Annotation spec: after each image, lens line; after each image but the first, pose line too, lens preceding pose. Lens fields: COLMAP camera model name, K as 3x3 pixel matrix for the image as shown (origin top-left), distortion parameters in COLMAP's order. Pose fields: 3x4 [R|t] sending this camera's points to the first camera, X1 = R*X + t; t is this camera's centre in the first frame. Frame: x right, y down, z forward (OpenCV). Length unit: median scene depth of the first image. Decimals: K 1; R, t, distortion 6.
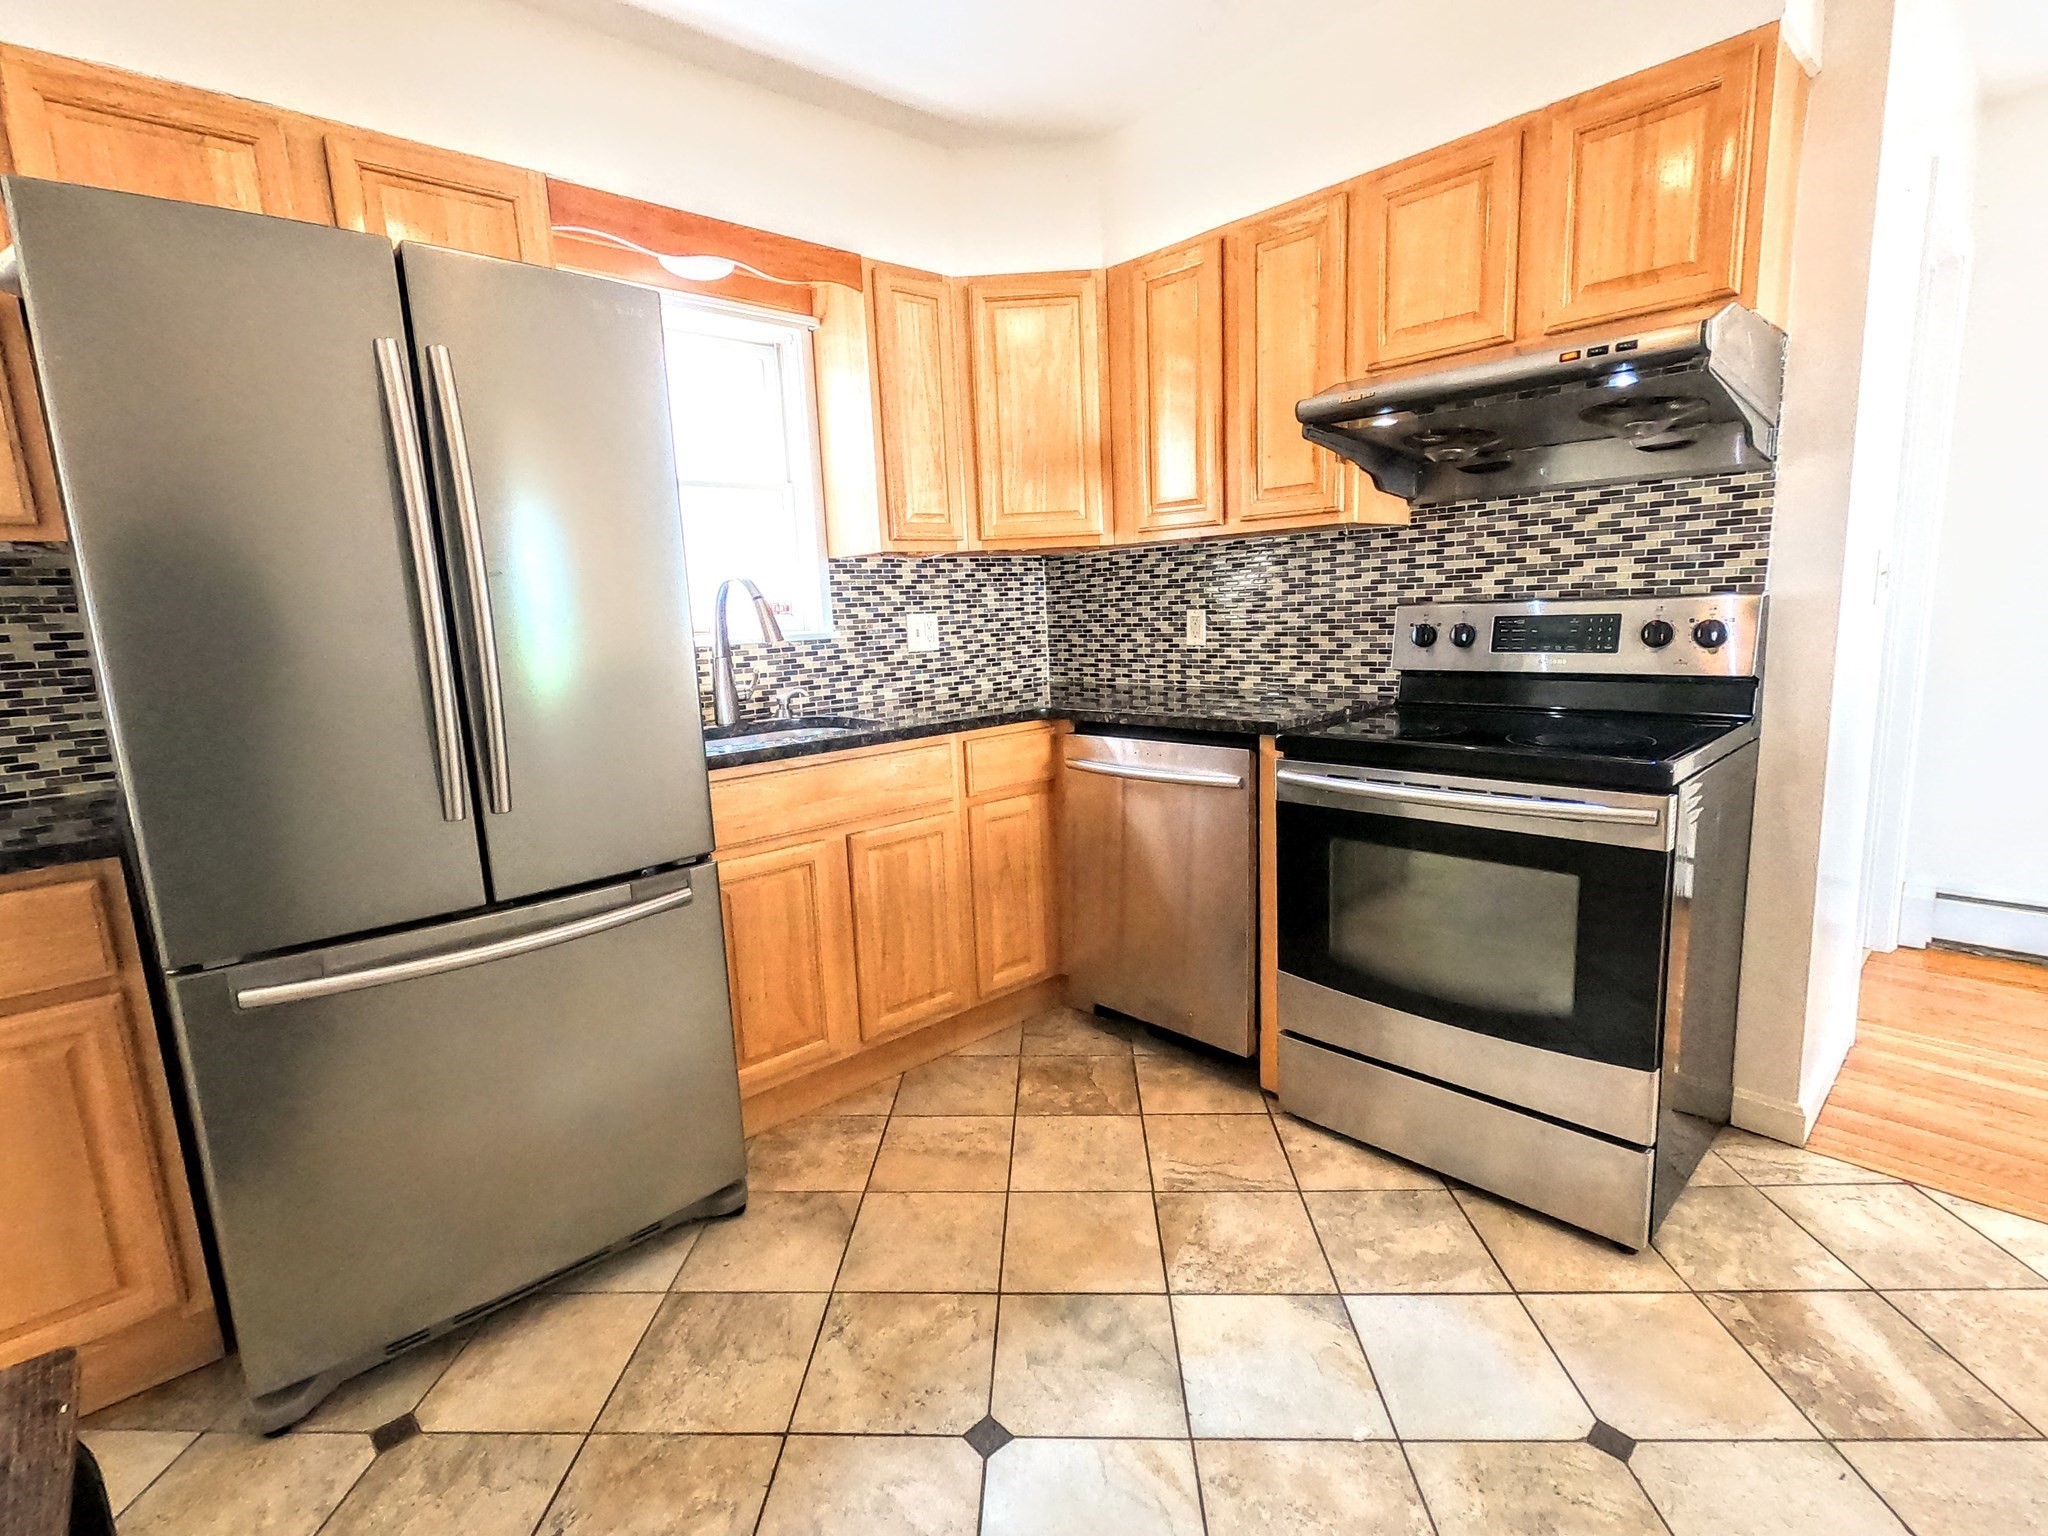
lens RADIAL K [[975.0, 0, 1024.0], [0, 975.0, 768.0], [0, 0, 1]] dist [-0.004002, -0.000404]
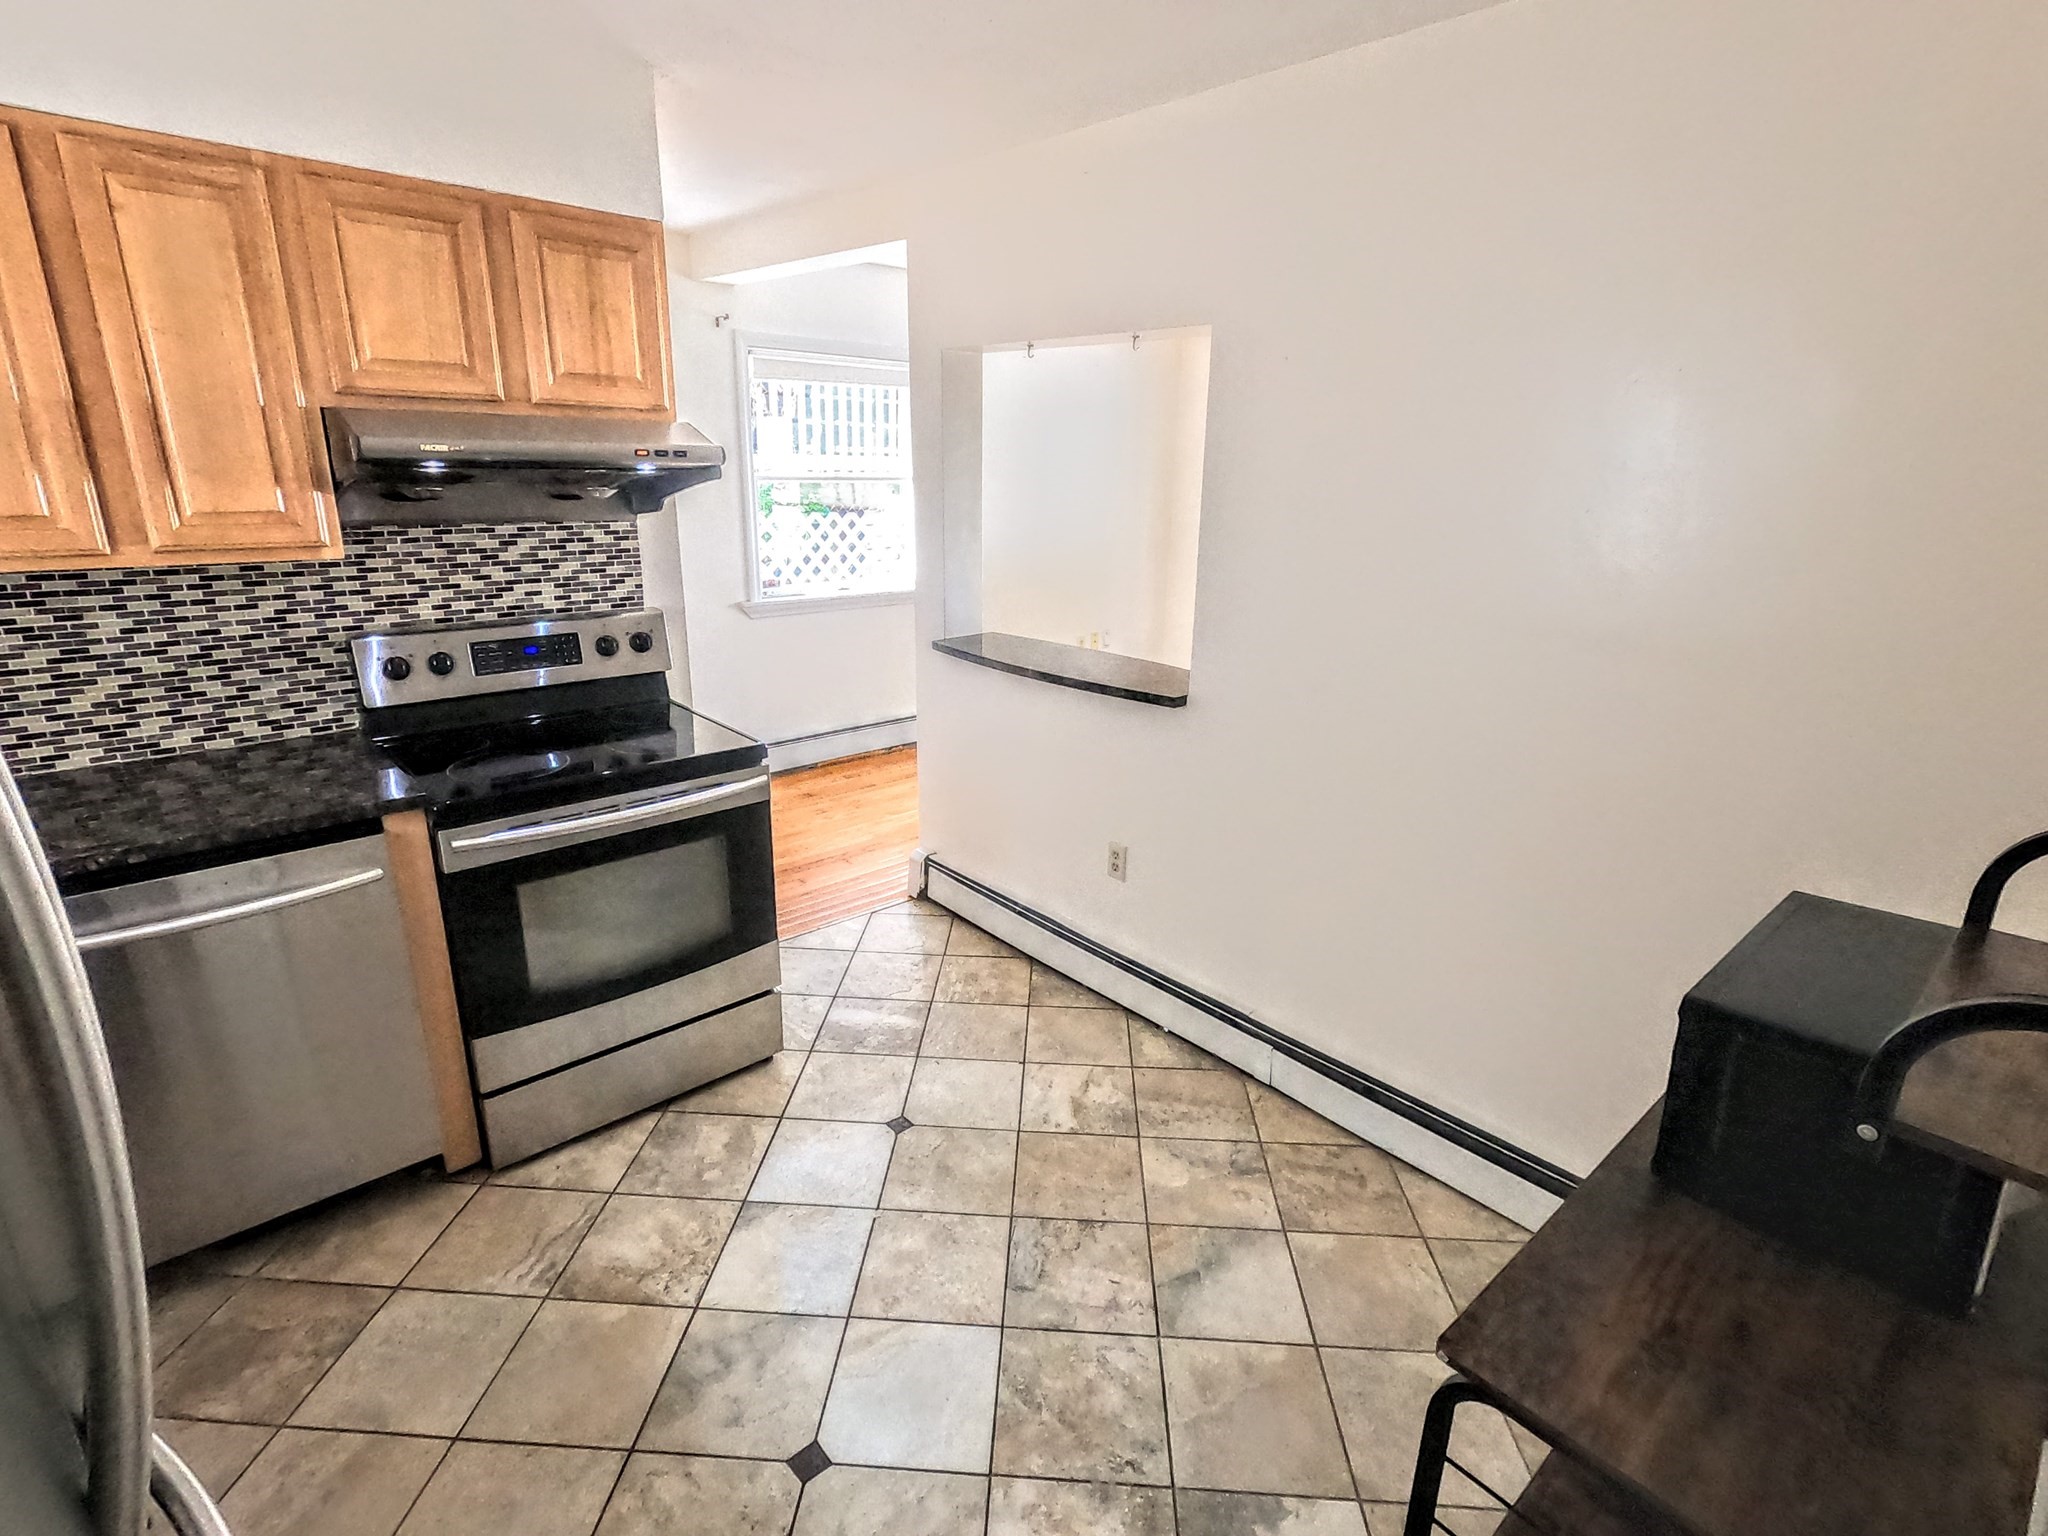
lens RADIAL K [[975.0, 0, 1024.0], [0, 975.0, 768.0], [0, 0, 1]] dist [-0.004002, -0.000404]
pose [[0.016942, -0.250149, 0.968059, -0.570332], [0.151464, 0.957667, 0.244812, -0.193739], [-0.988318, 0.142479, 0.054114, 0.366074]]
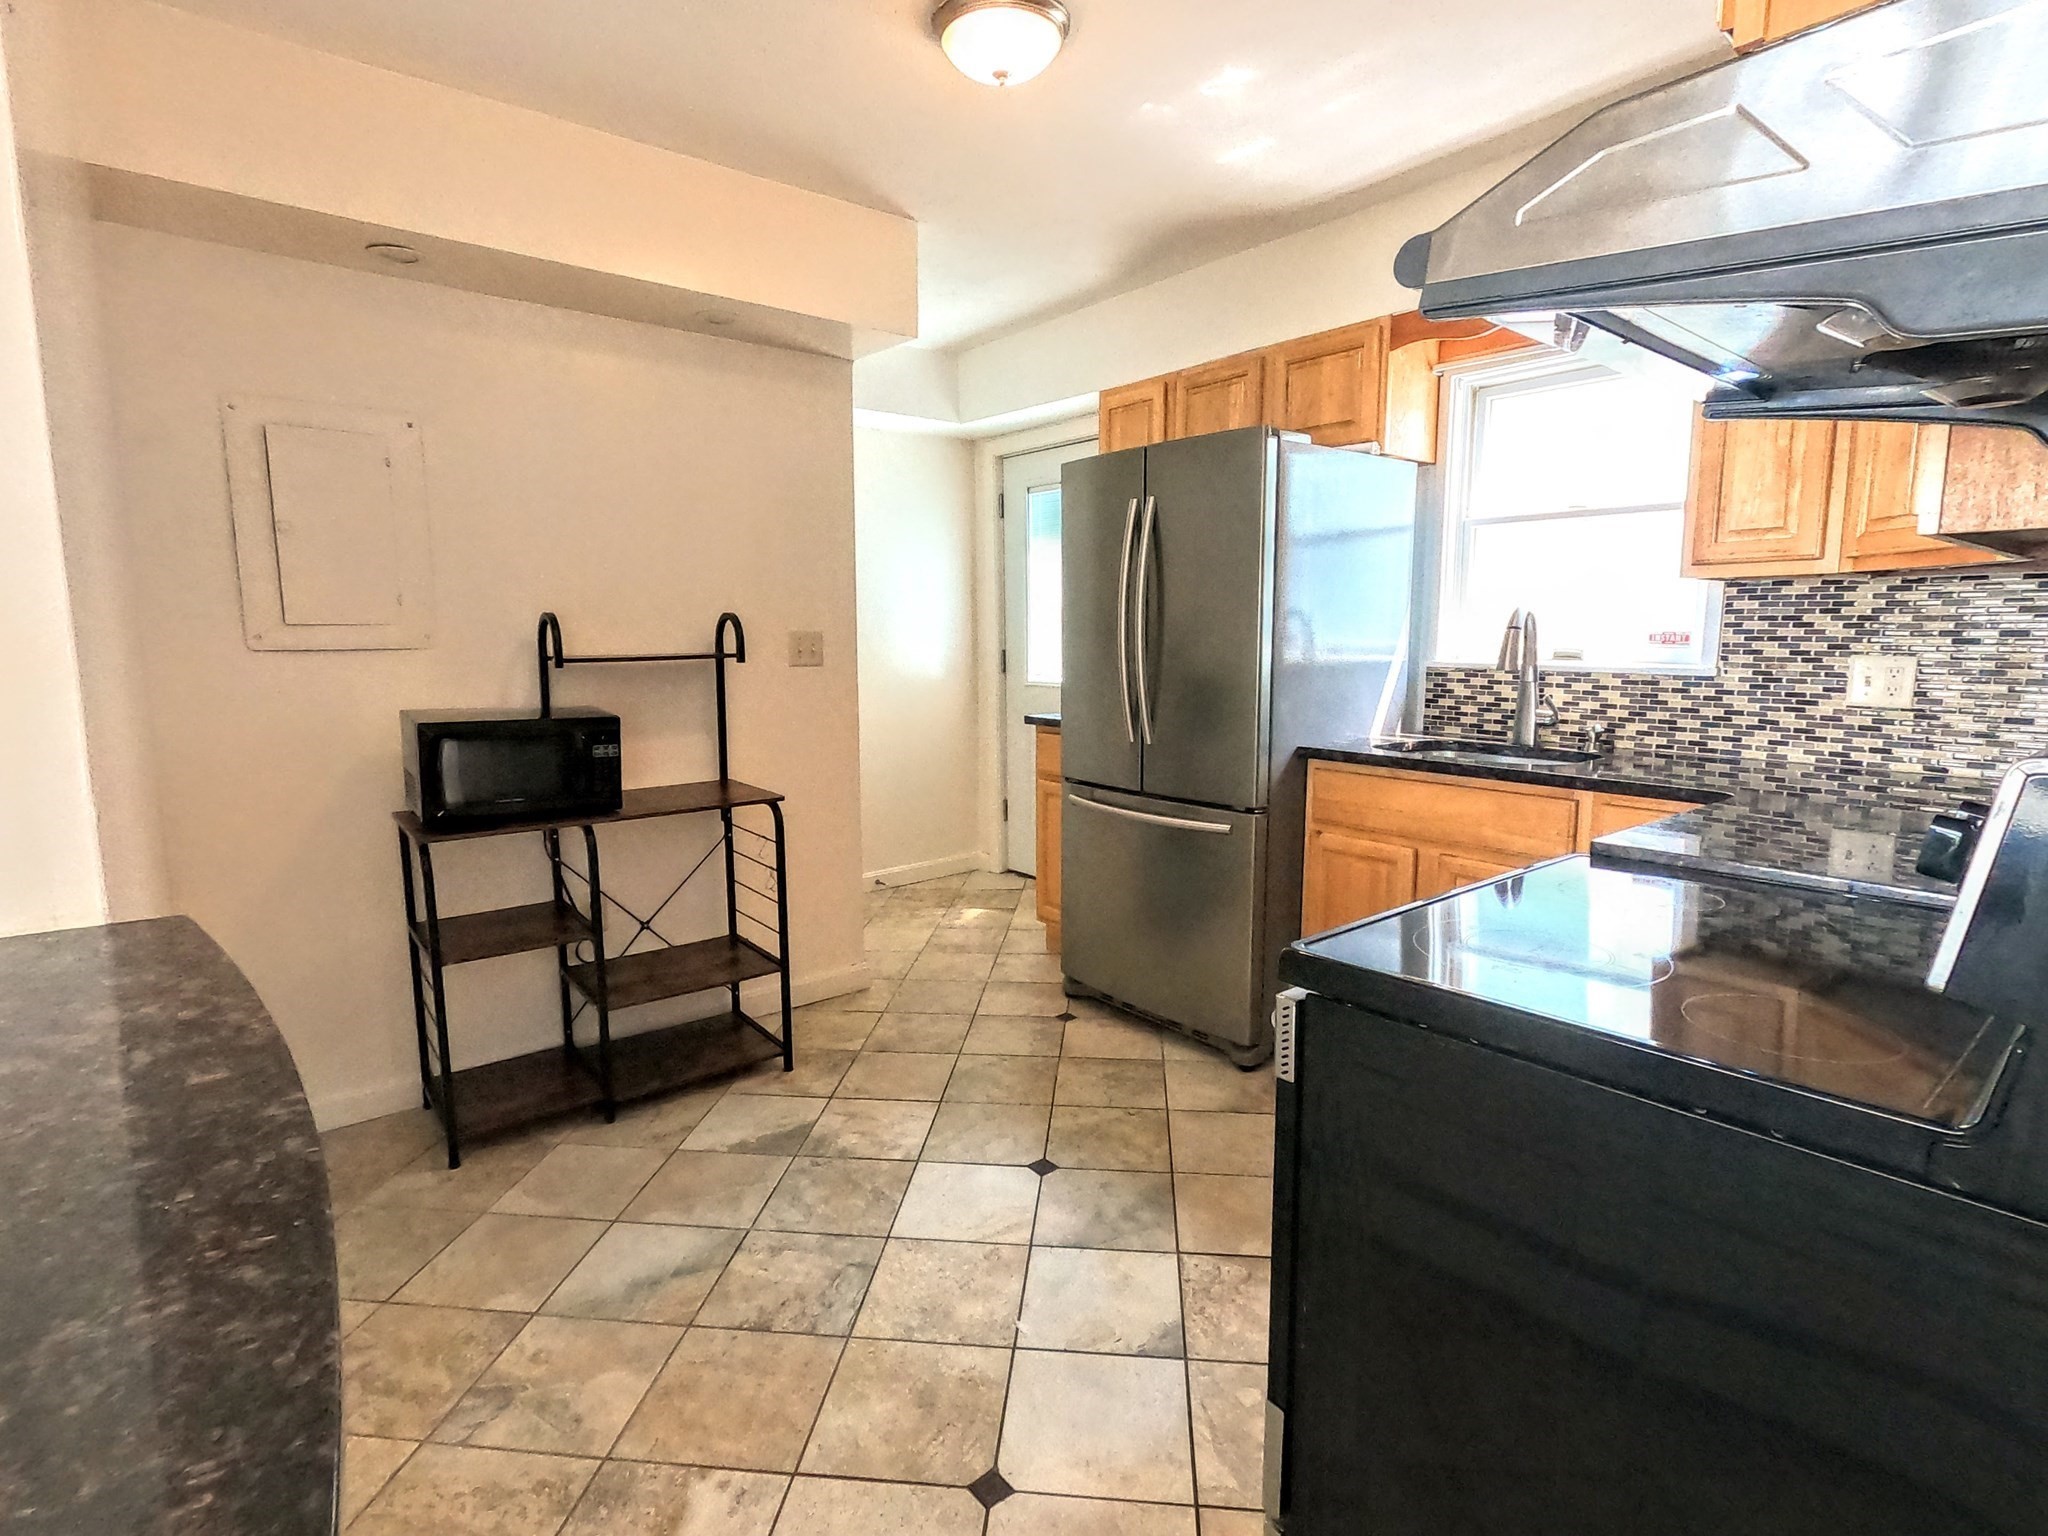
lens RADIAL K [[1052.1, 0, 1024.0], [0, 1052.1, 768.0], [0, 0, 1]] dist [-0.003266, -0.000440]
pose [[-0.077068, 0.172485, -0.981993, 0.959196], [-0.165604, 0.969026, 0.183205, -0.155385], [0.983176, 0.176741, -0.046116, 0.585650]]
